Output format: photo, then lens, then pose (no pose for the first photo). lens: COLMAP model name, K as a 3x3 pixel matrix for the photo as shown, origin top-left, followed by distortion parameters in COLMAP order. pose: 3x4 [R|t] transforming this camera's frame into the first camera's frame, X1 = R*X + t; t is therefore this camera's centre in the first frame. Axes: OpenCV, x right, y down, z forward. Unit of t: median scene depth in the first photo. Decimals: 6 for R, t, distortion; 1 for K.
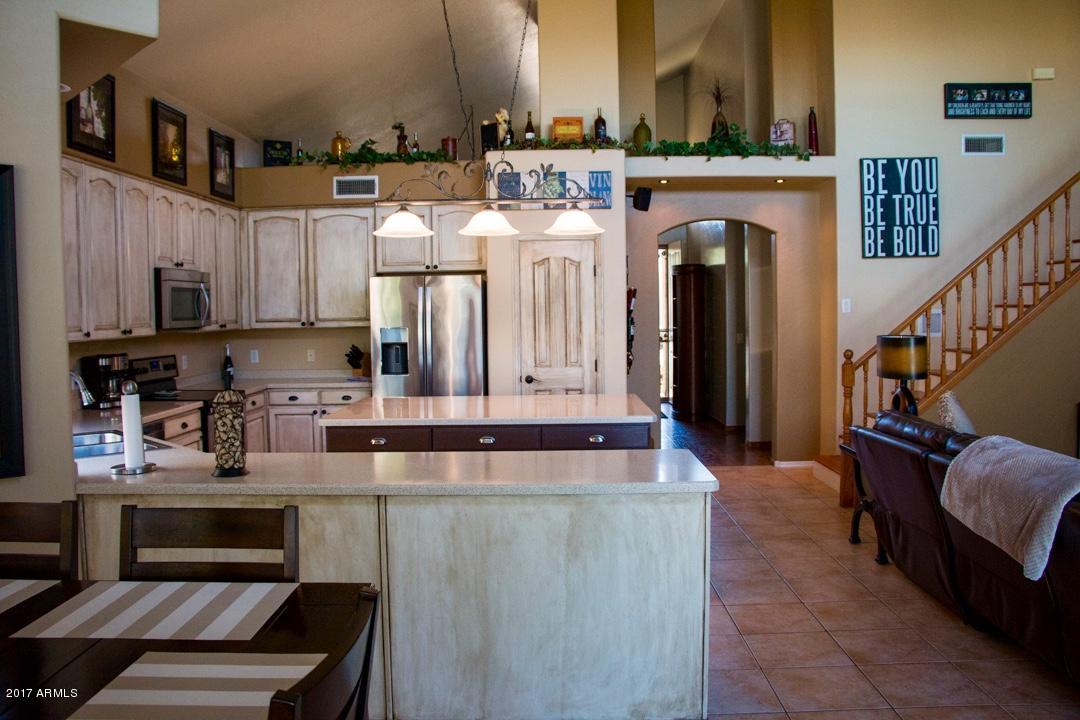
lens RADIAL K [[870.5, 0, 530.9], [0, 870.5, 357.9], [0, 0, 1]] dist [-0.135469, 0.061978]
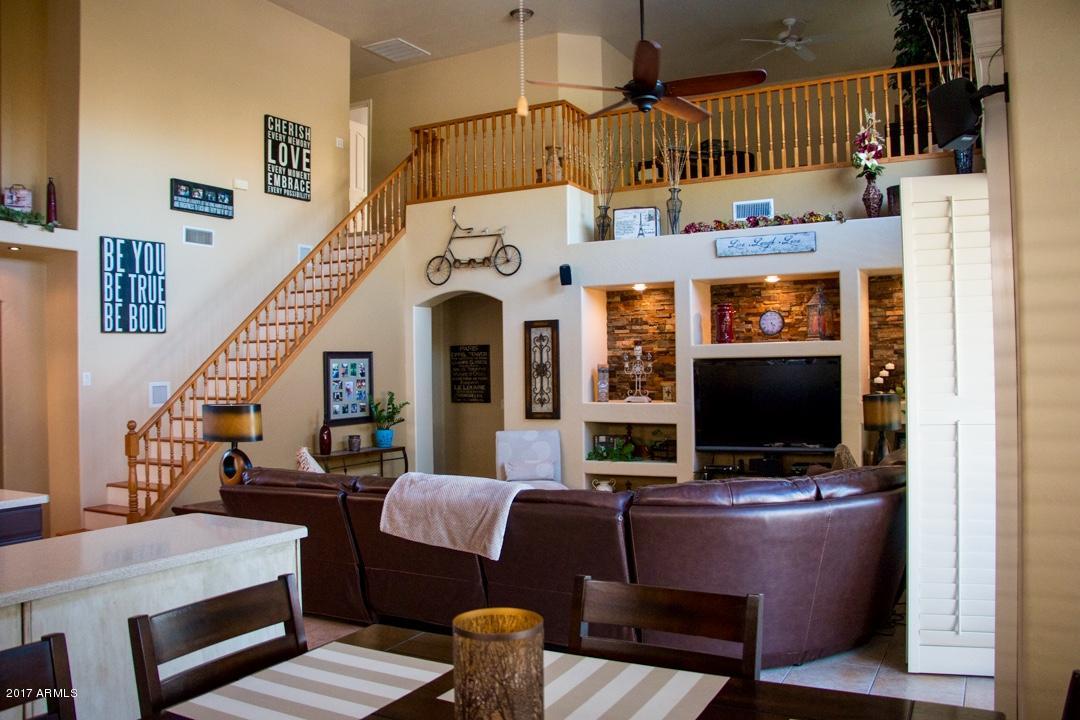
lens RADIAL K [[870.5, 0, 531.8], [0, 870.5, 357.5], [0, 0, 1]] dist [-0.135469, 0.061978]
pose [[0.463123, 0.021941, 0.886022, -0.273612], [0.058237, 0.996780, -0.055125, -0.000799], [-0.884379, 0.077129, 0.460354, 0.076829]]
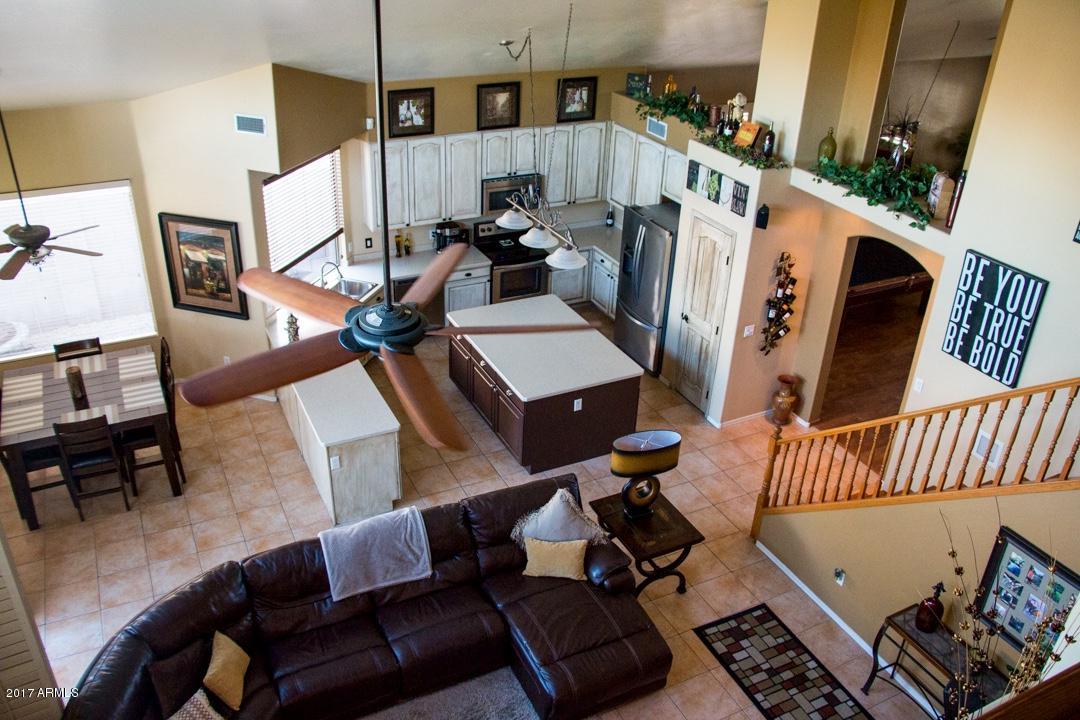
lens RADIAL K [[870.5, 0, 533.9], [0, 870.5, 357.7], [0, 0, 1]] dist [-0.135469, 0.061978]
pose [[0.464136, 0.455002, -0.759968, 0.892905], [-0.086124, 0.877097, 0.472530, -0.509293], [0.881567, -0.153867, 0.446278, 0.200692]]
